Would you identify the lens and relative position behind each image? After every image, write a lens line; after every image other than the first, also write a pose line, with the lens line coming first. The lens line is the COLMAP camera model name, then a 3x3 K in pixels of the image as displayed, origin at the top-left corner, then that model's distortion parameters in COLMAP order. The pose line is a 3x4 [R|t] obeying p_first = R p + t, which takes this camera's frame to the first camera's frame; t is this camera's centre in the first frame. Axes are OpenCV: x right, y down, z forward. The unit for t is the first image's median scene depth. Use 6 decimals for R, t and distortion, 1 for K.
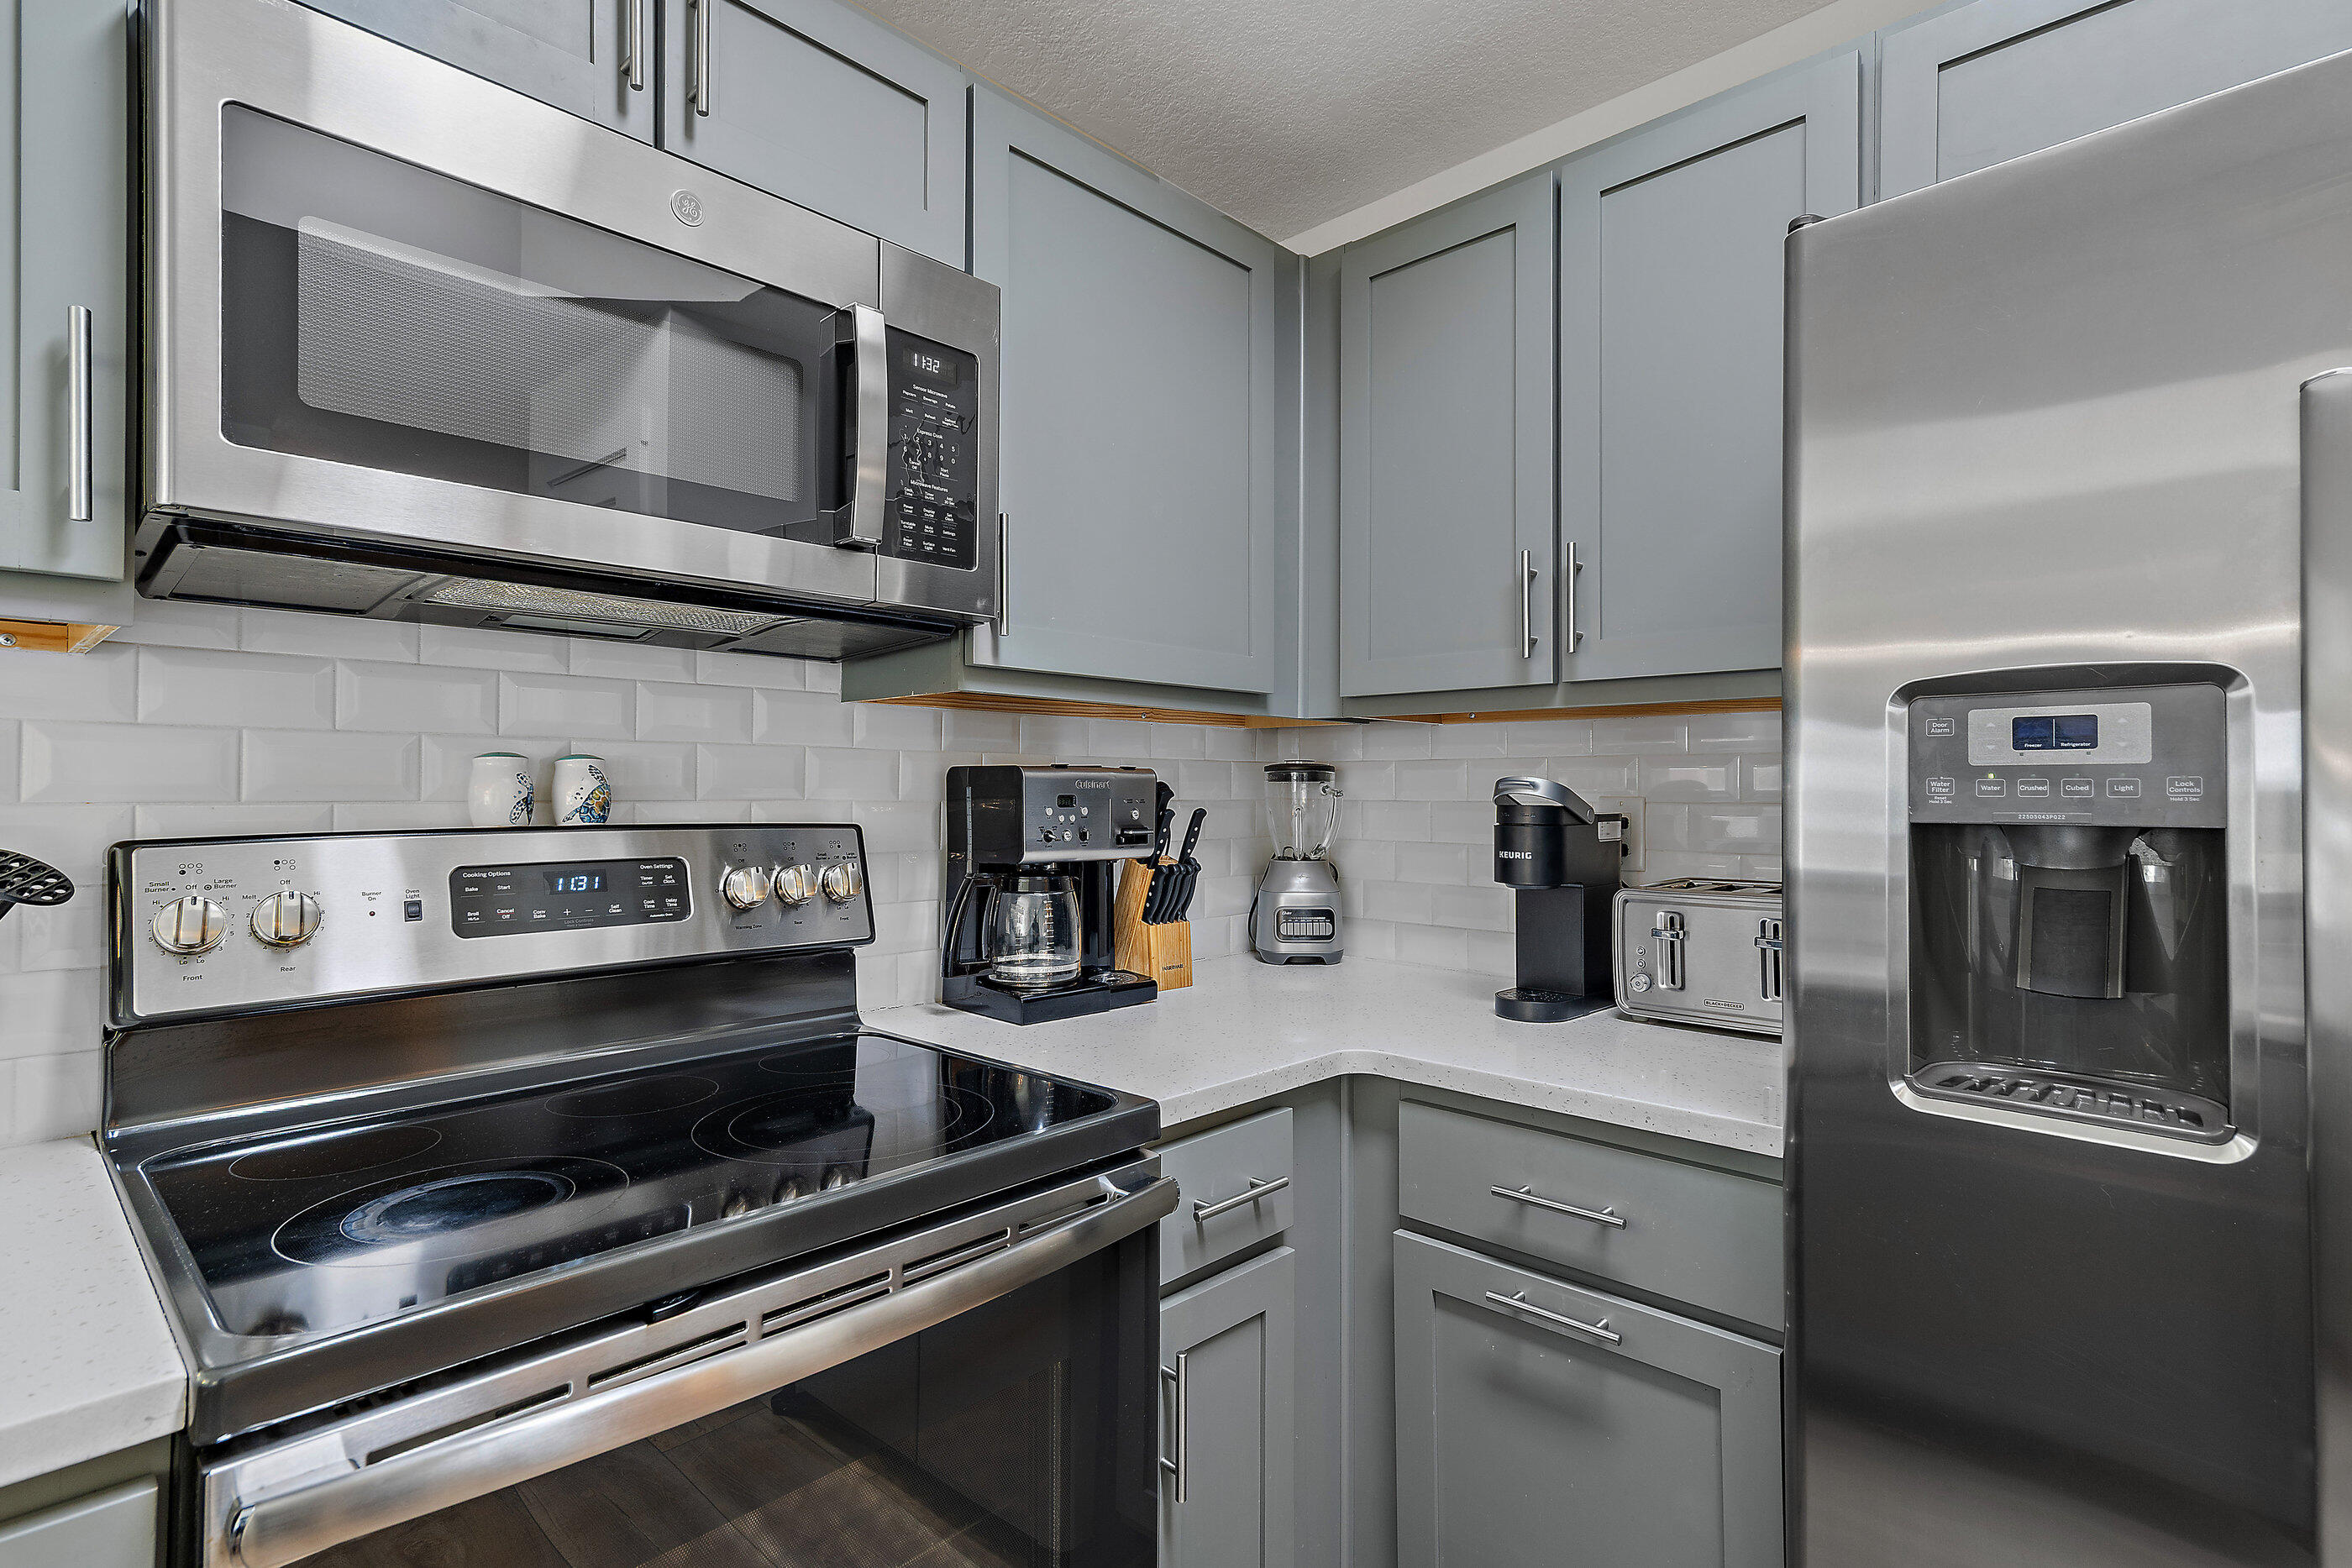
lens RADIAL K [[1167.2, 0, 1197.1], [0, 1167.2, 775.7], [0, 0, 1]] dist [0.011912, 0.003237]
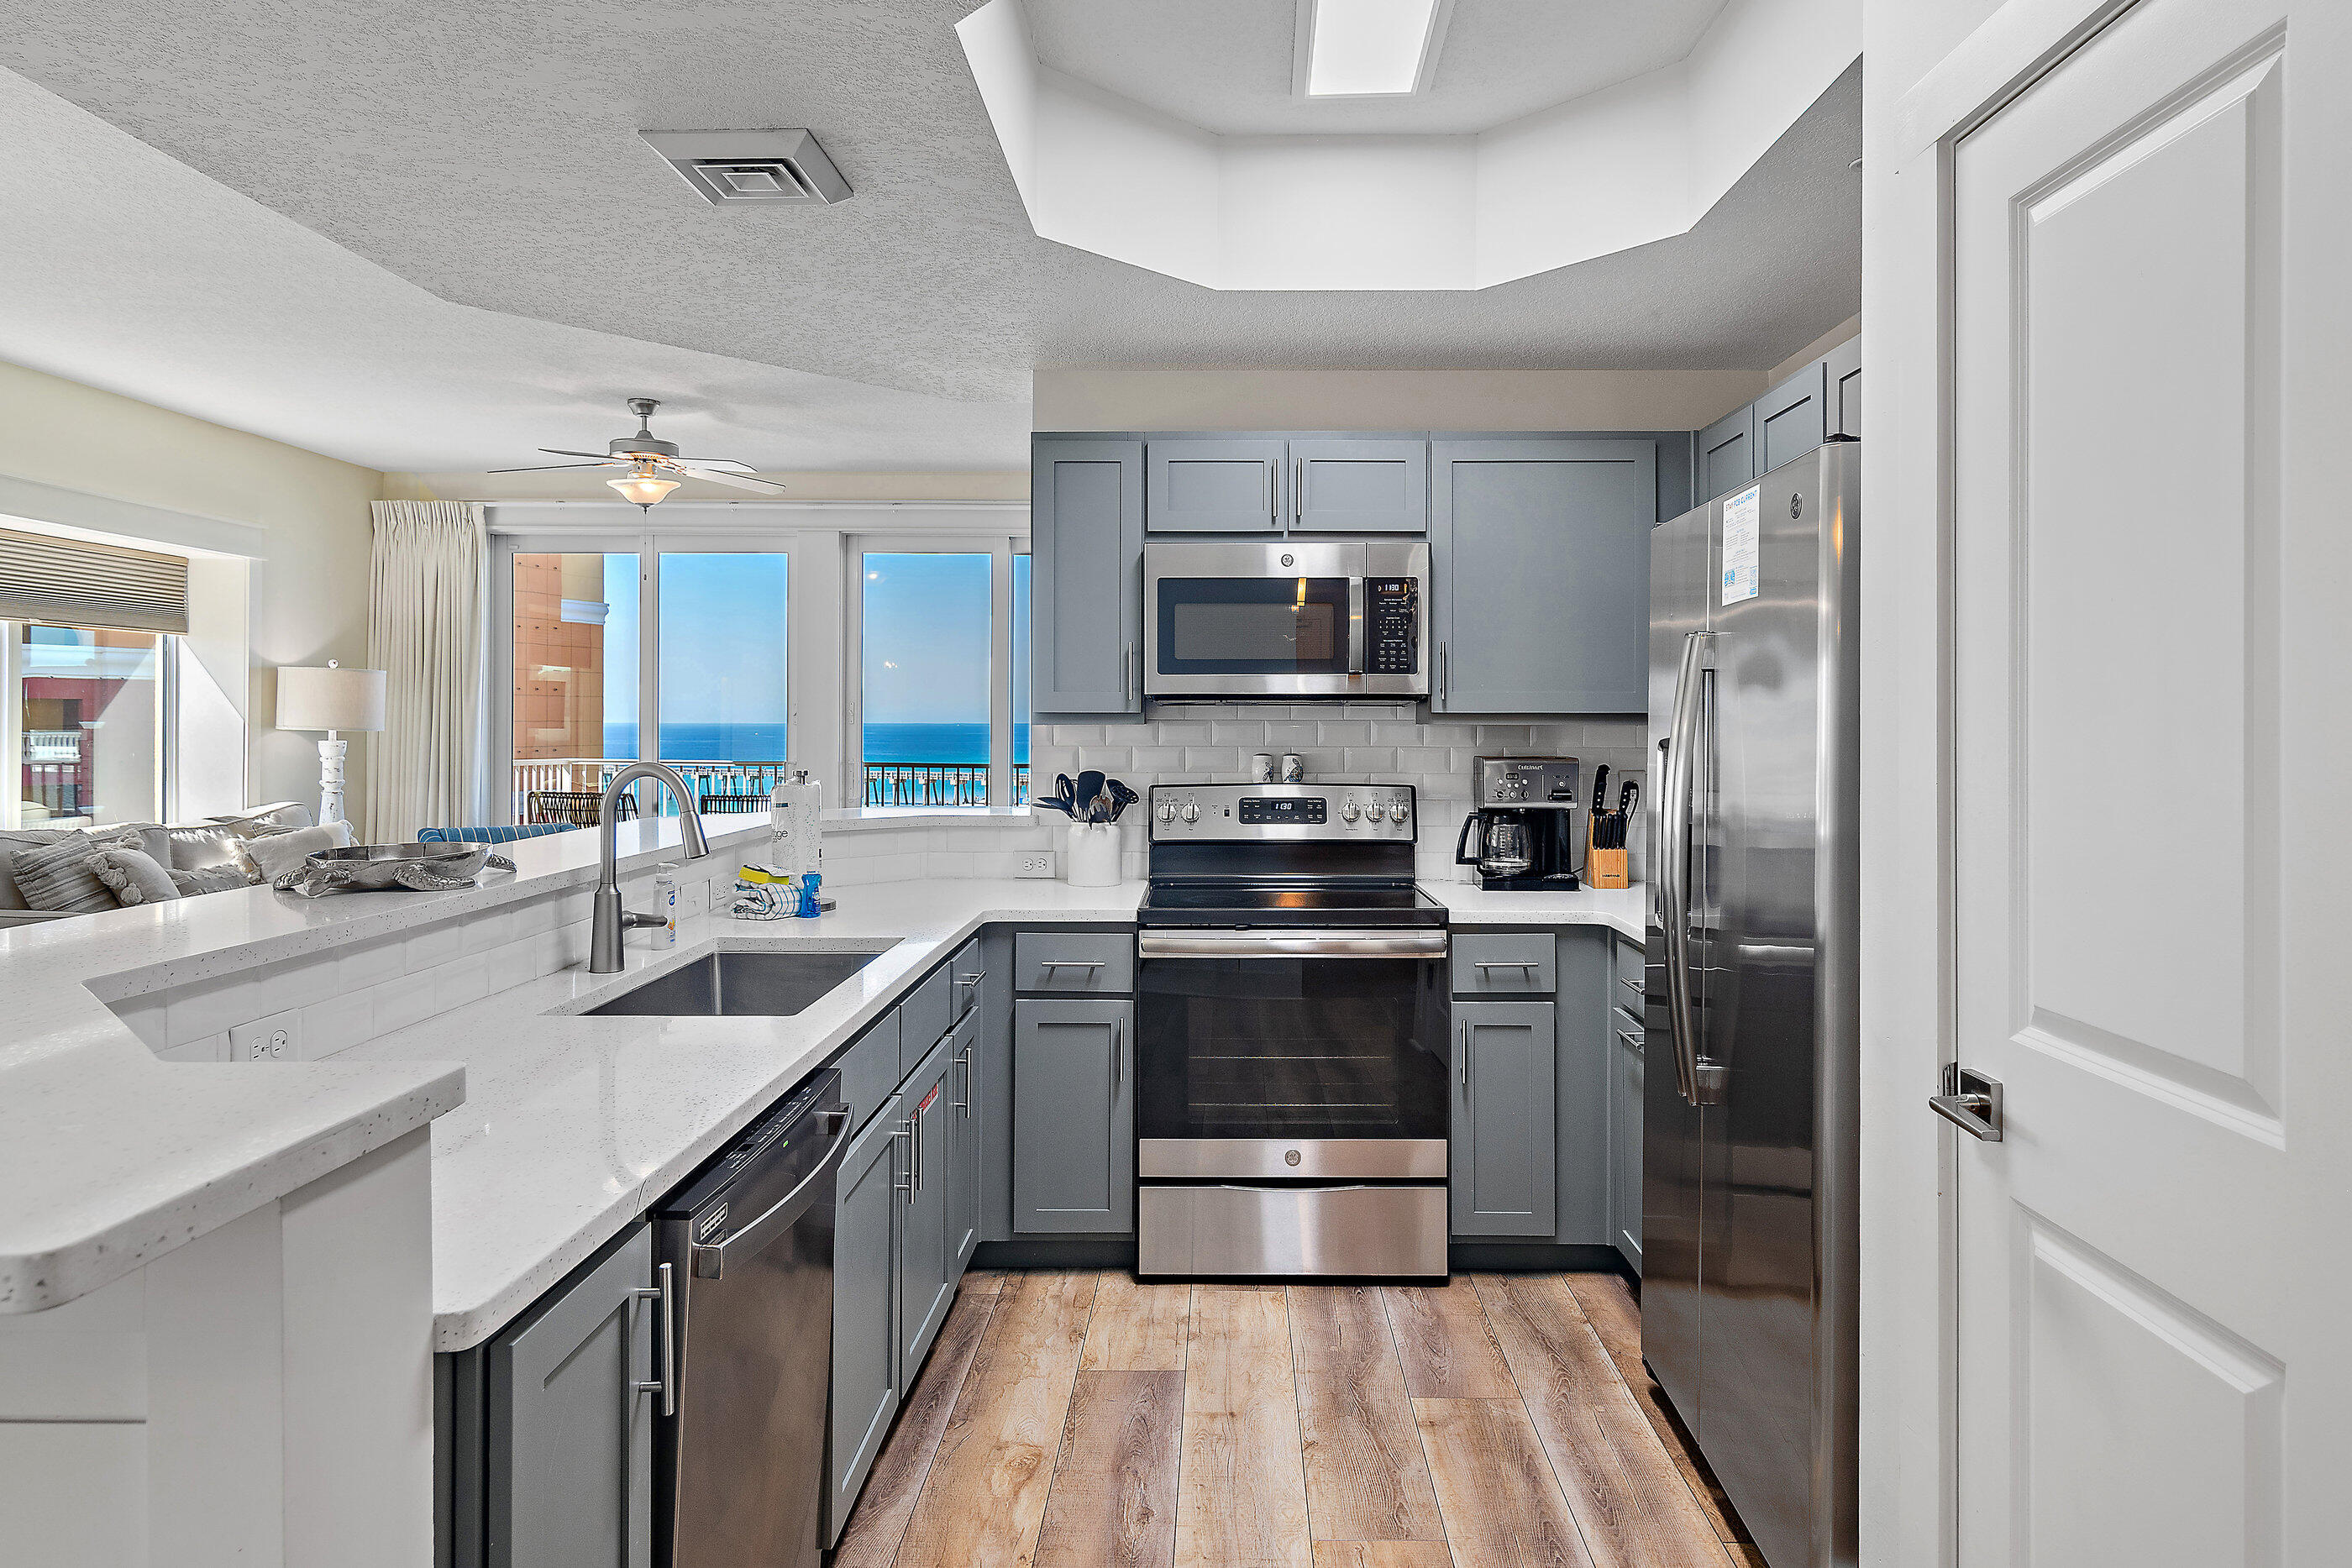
lens RADIAL K [[1361.0, 0, 1222.9], [0, 1361.0, 716.7], [0, 0, 1]] dist [-0.003583, -0.001545]
pose [[0.690549, -0.007727, -0.723244, 1.505195], [0.010180, 0.999948, -0.000964, -0.099795], [0.723214, -0.006697, 0.690592, -1.117396]]
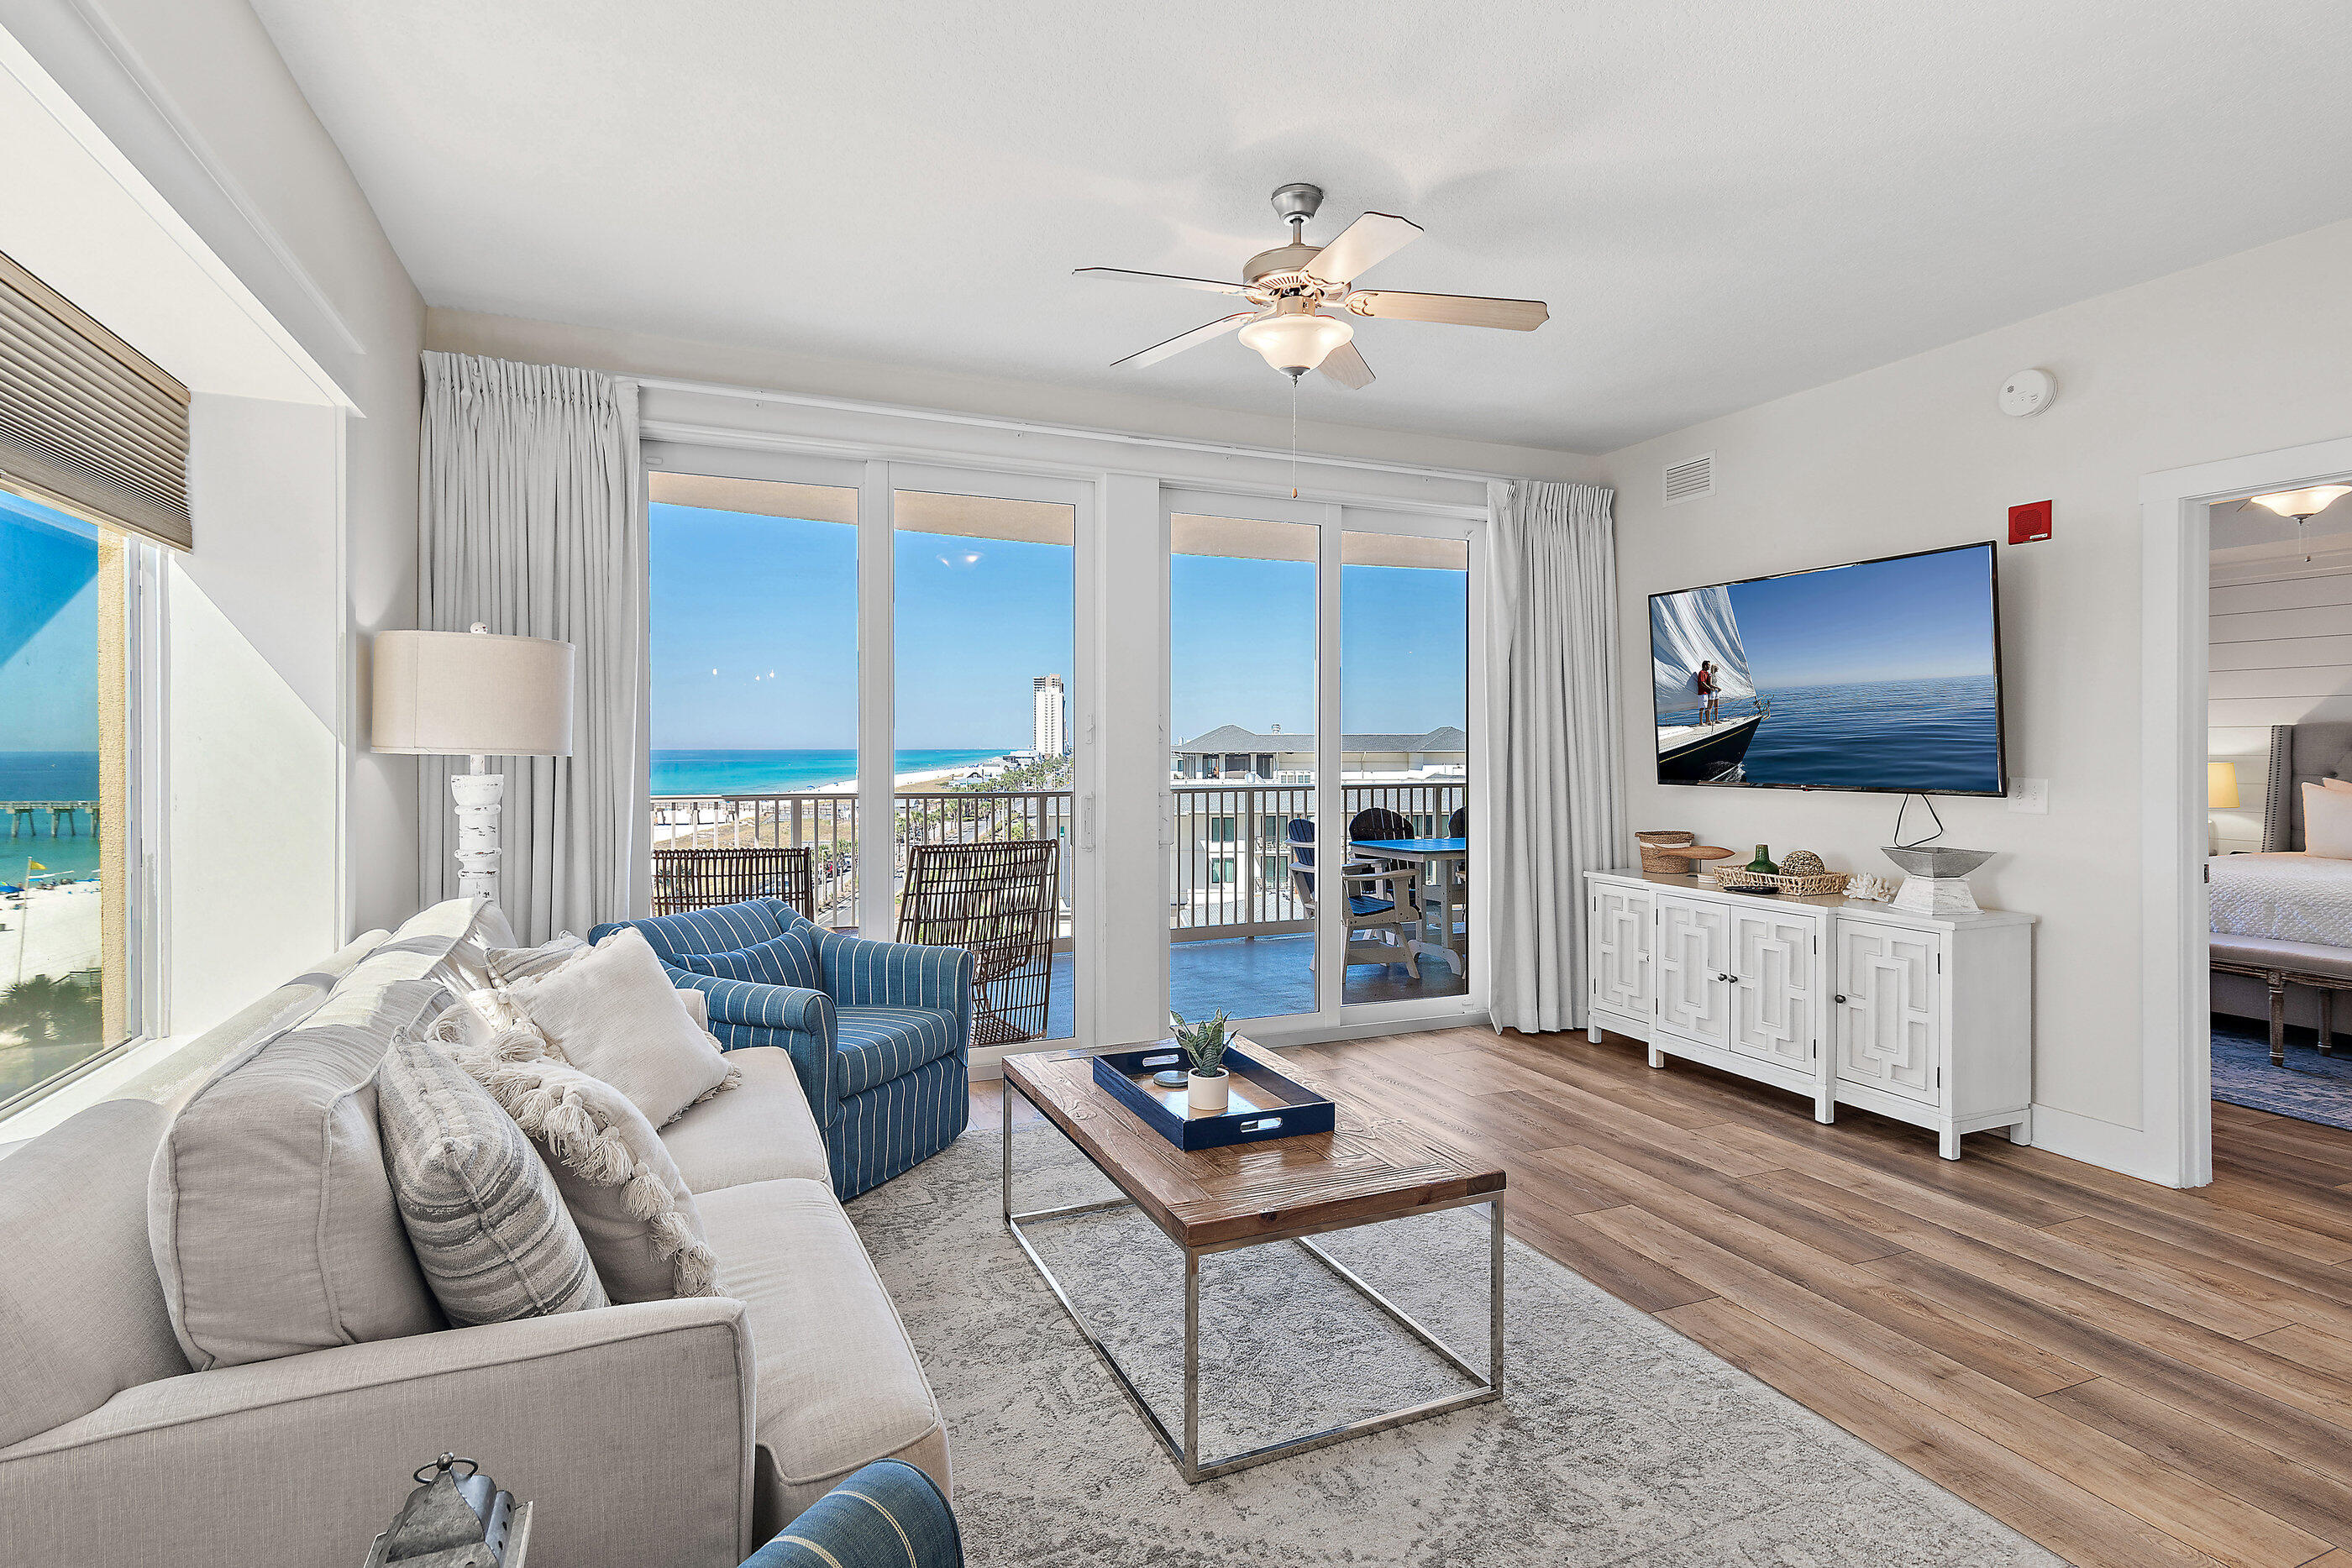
lens RADIAL K [[1167.2, 0, 1106.0], [0, 1167.2, 740.2], [0, 0, 1]] dist [0.011912, 0.003237]
pose [[0.911138, -0.010478, -0.411968, -2.403410], [0.012704, 0.999916, 0.002666, -0.109730], [0.411906, -0.007663, 0.911194, -1.632993]]
